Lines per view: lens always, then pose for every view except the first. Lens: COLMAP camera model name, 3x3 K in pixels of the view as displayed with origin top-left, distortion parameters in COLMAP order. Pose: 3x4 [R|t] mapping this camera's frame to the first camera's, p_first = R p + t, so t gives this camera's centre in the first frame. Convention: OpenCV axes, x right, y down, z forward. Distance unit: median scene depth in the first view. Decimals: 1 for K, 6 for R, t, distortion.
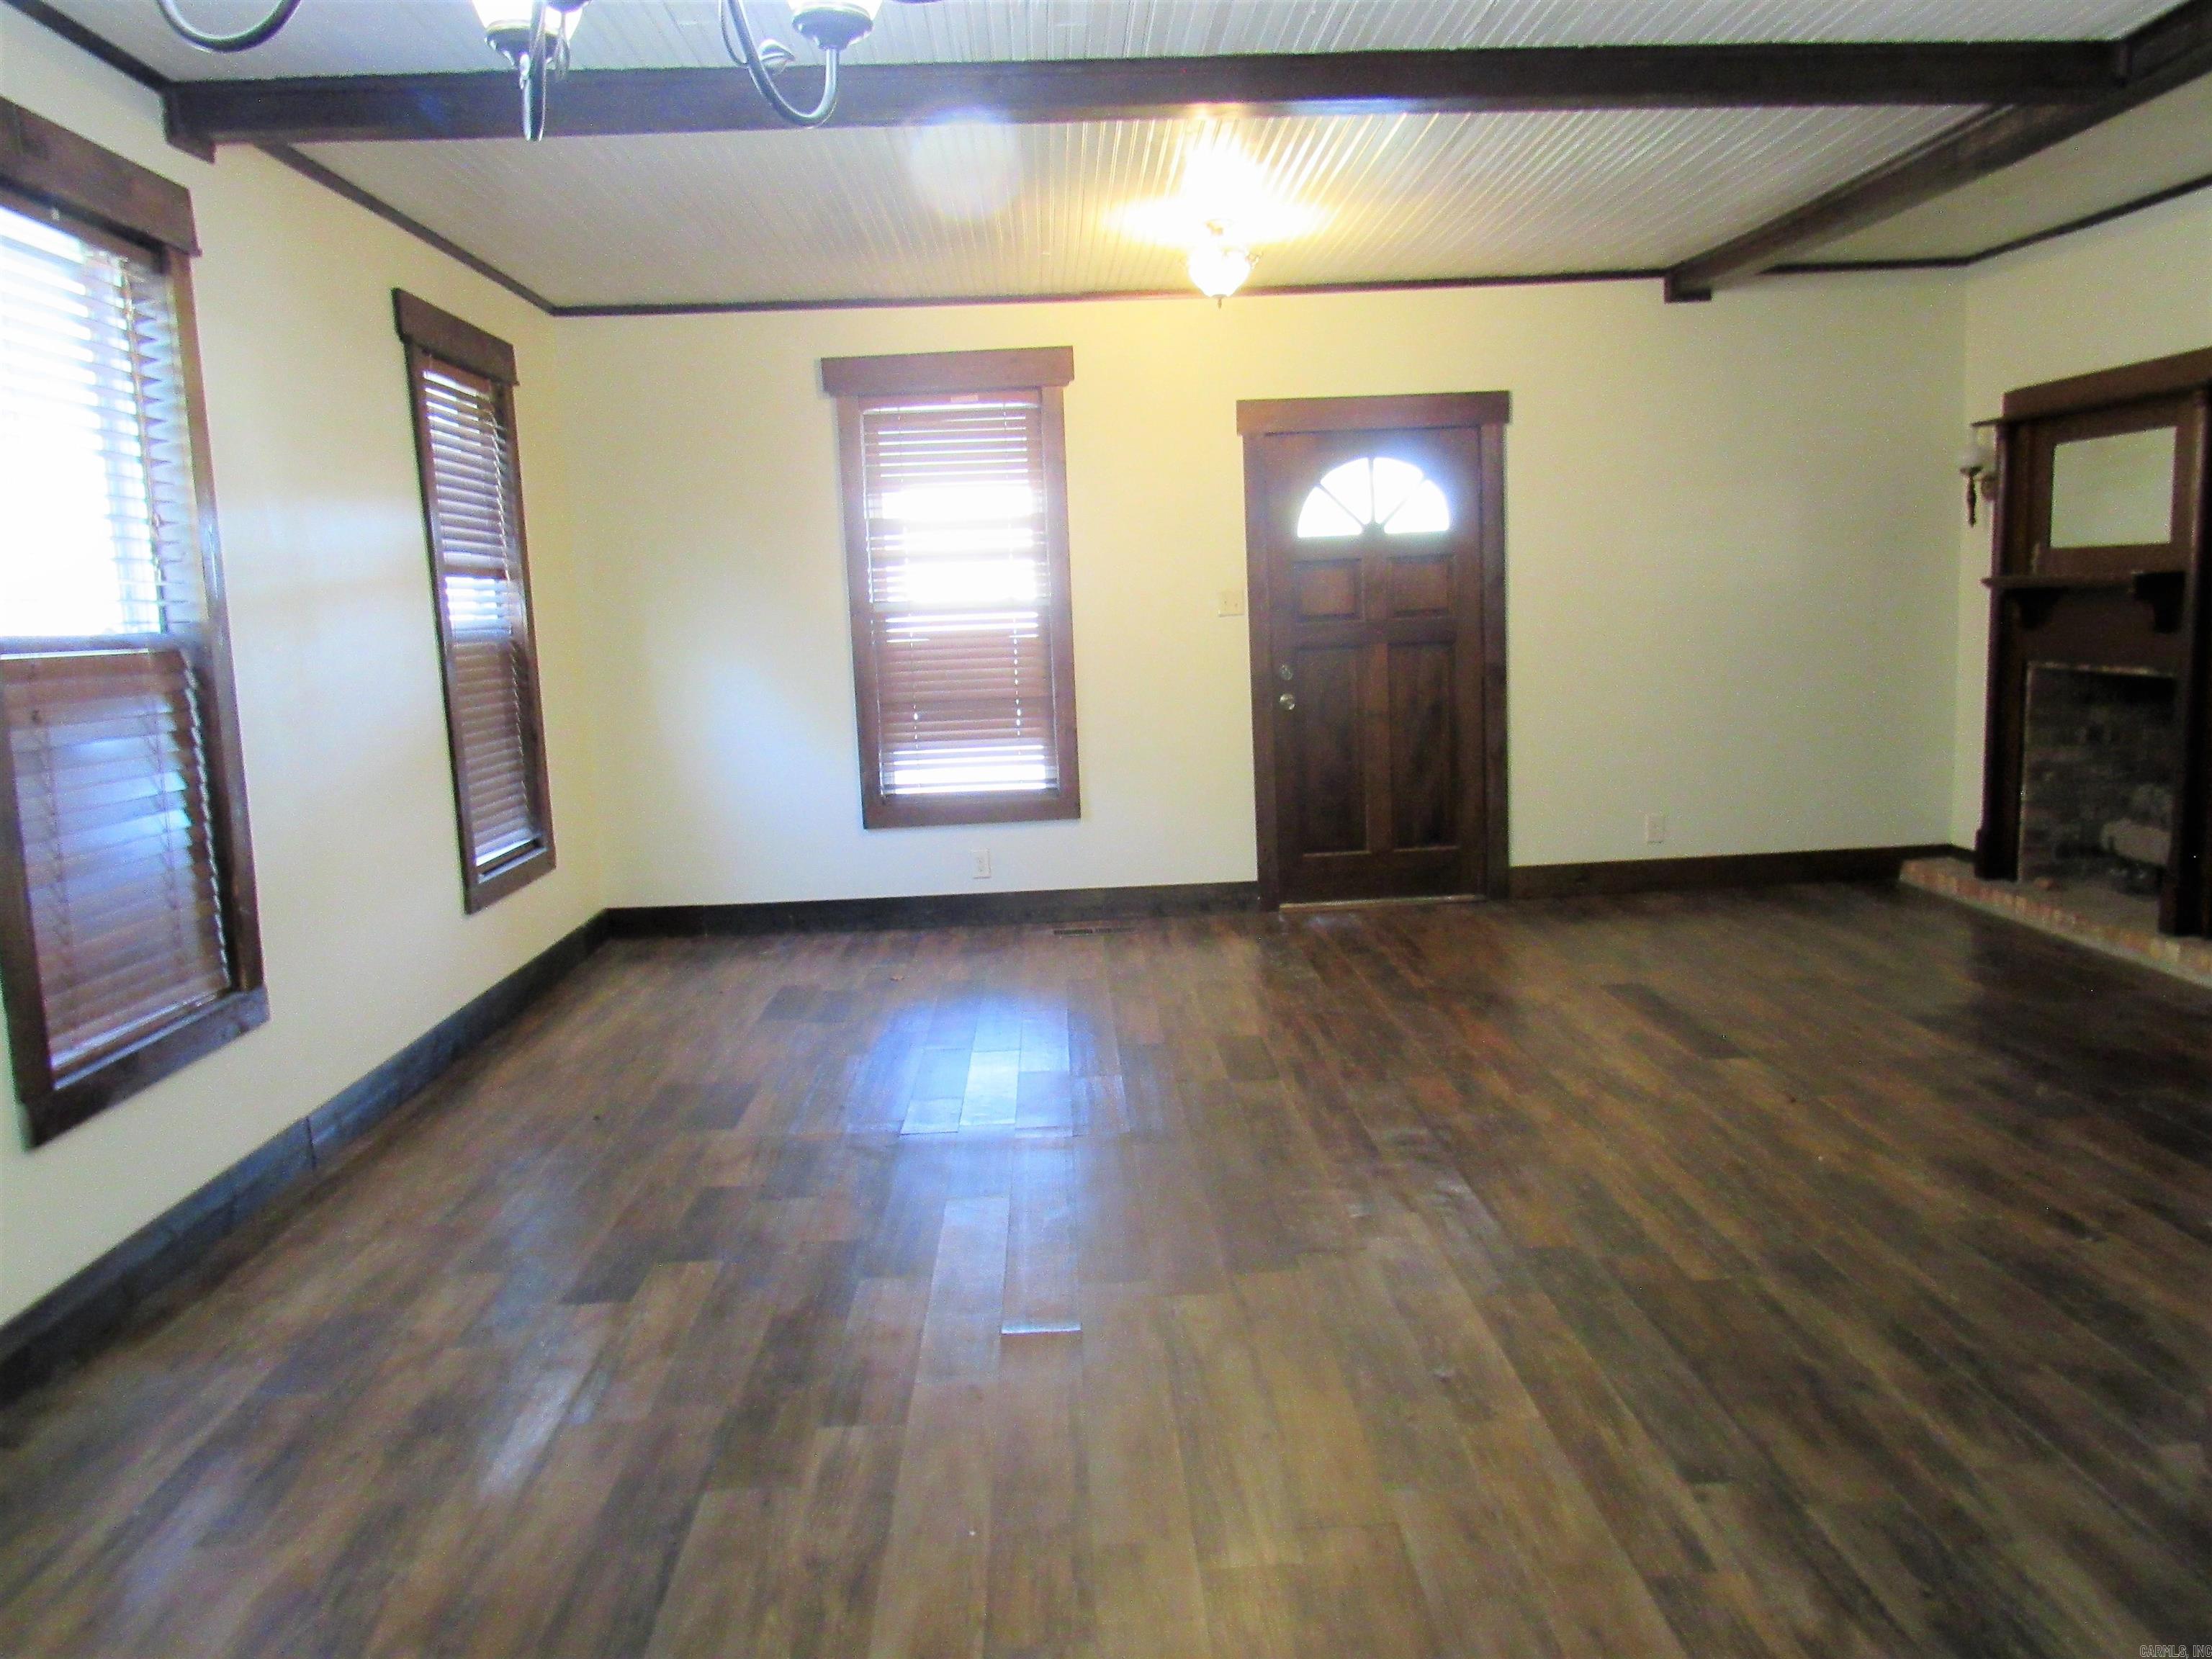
lens RADIAL K [[1586.2, 0, 1113.1], [0, 1586.2, 825.3], [0, 0, 1]] dist [-0.027936, 0.013138]
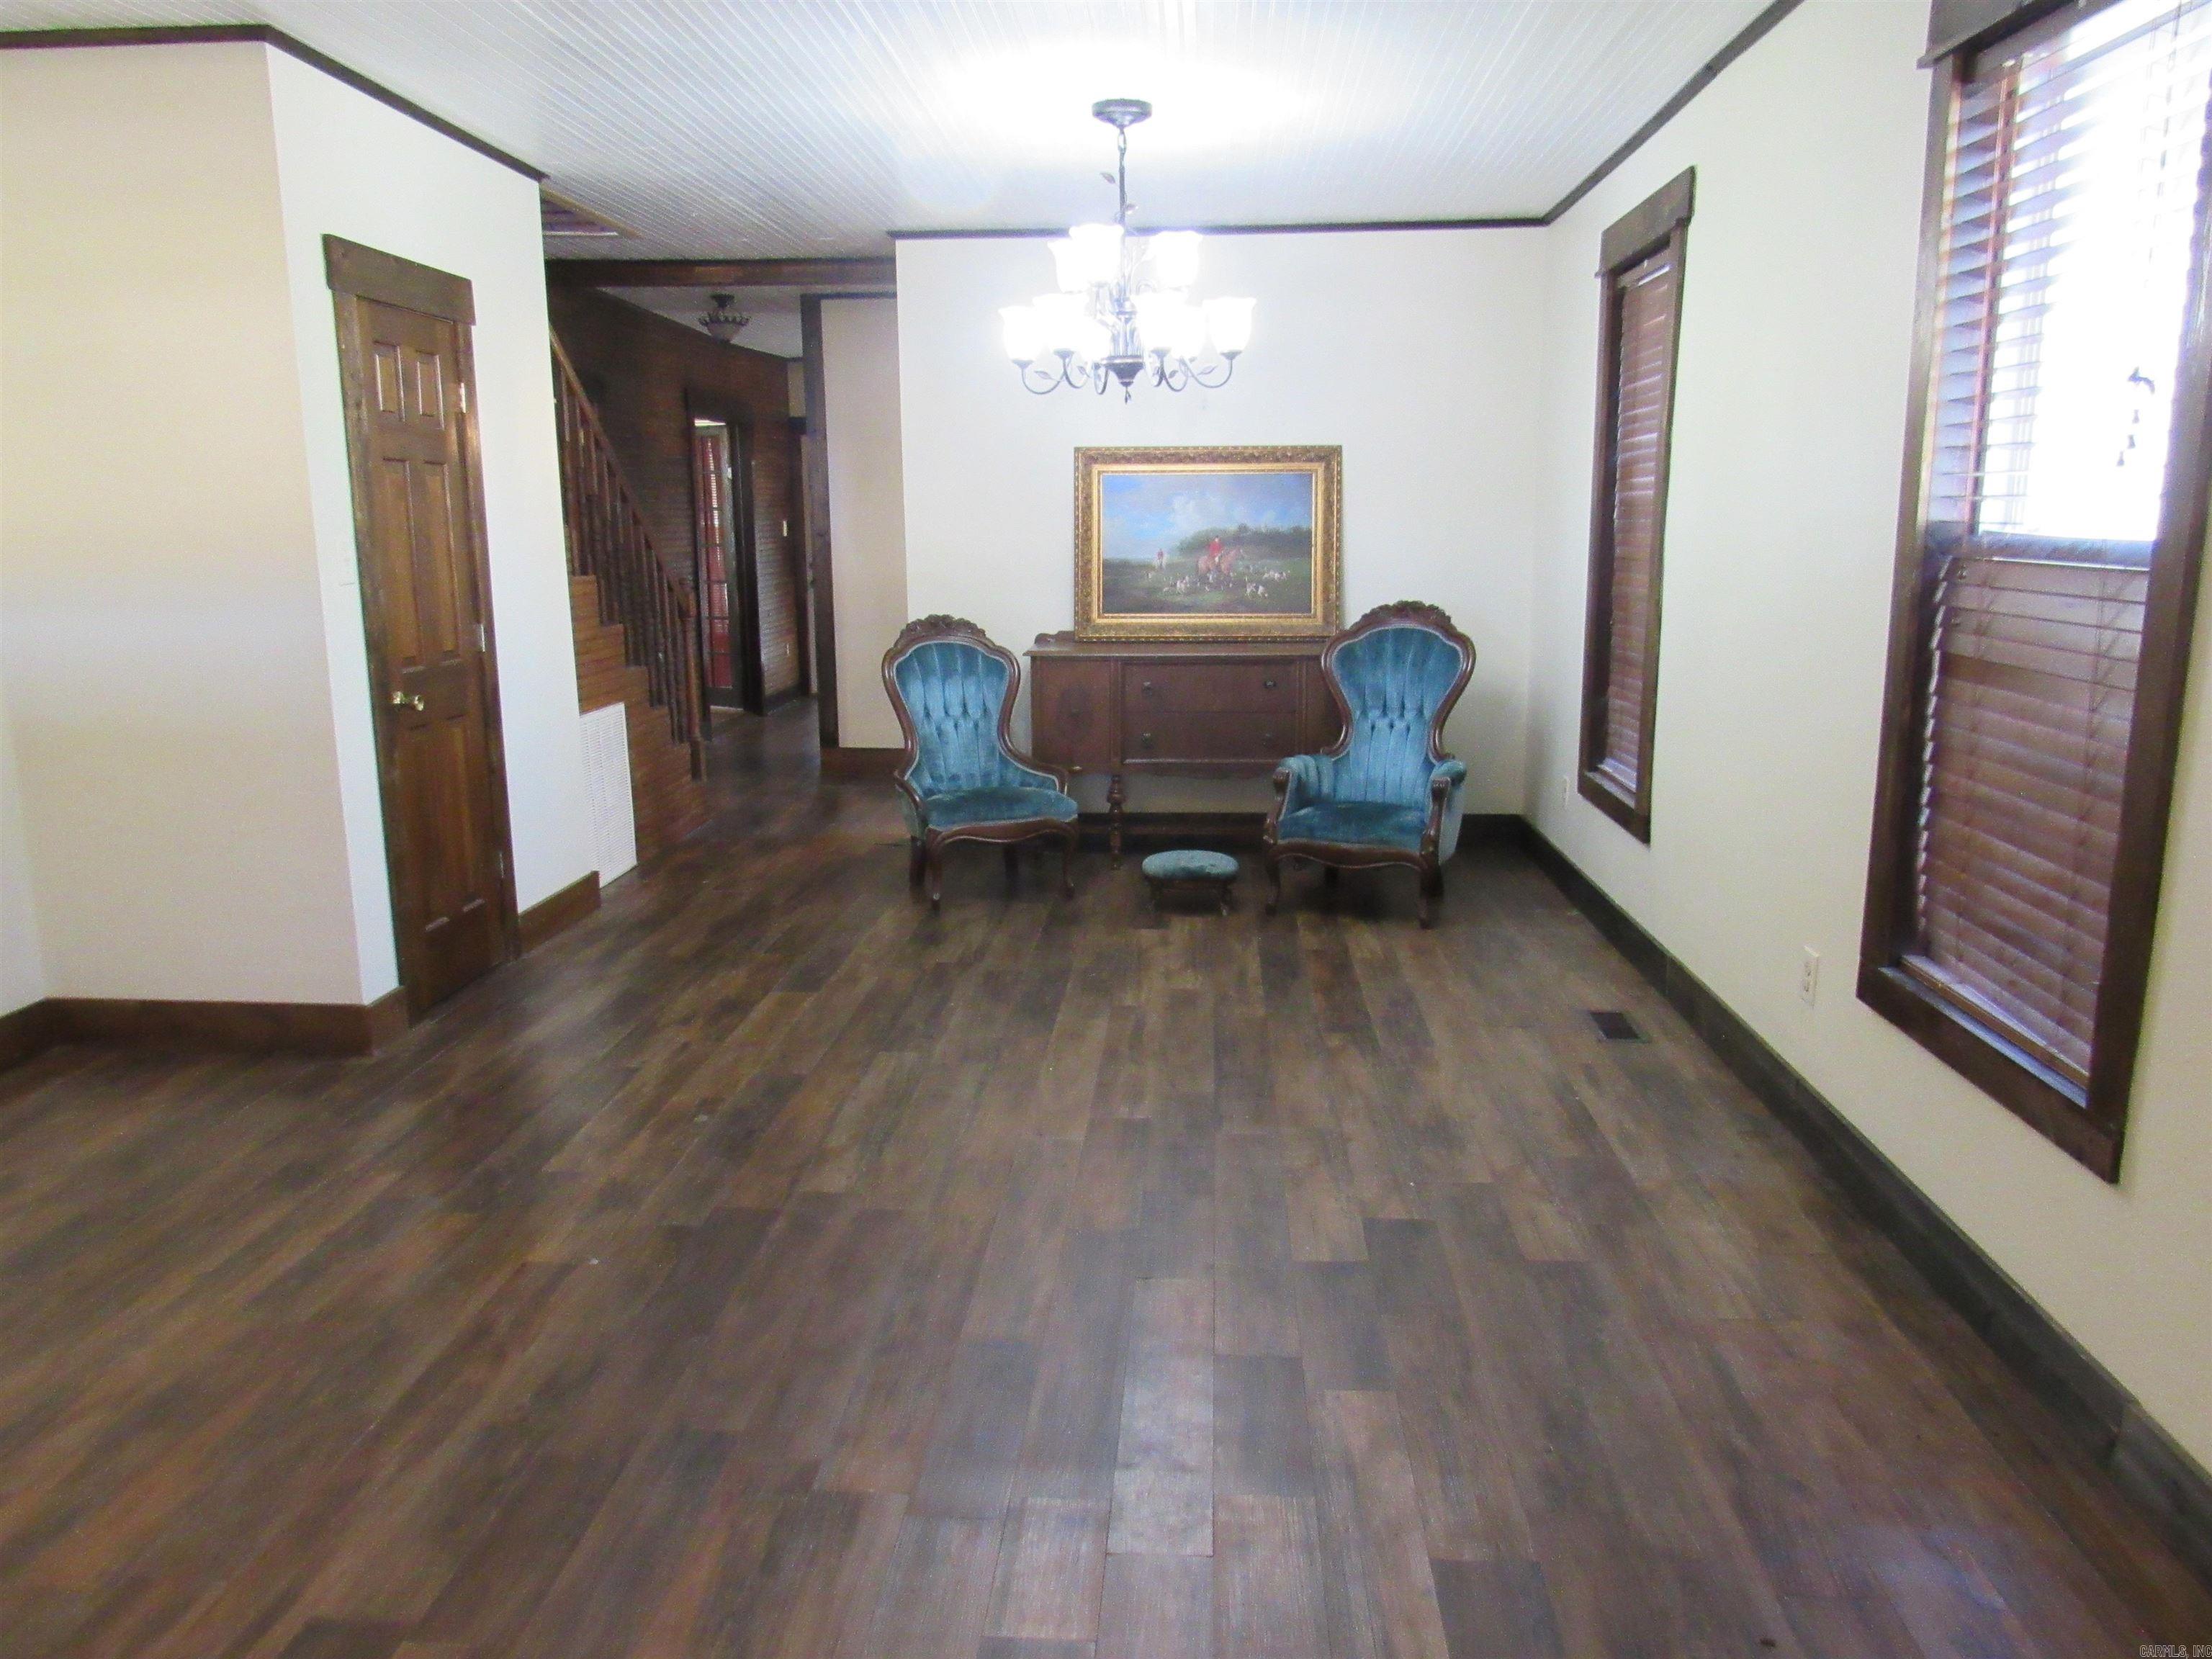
lens RADIAL K [[1586.2, 0, 1113.1], [0, 1586.2, 825.3], [0, 0, 1]] dist [-0.027936, 0.013138]
pose [[-0.993588, 0.026229, 0.109977, -0.250573], [0.061139, 0.942873, 0.327494, -0.266502], [-0.095104, 0.332118, -0.938431, 1.783677]]
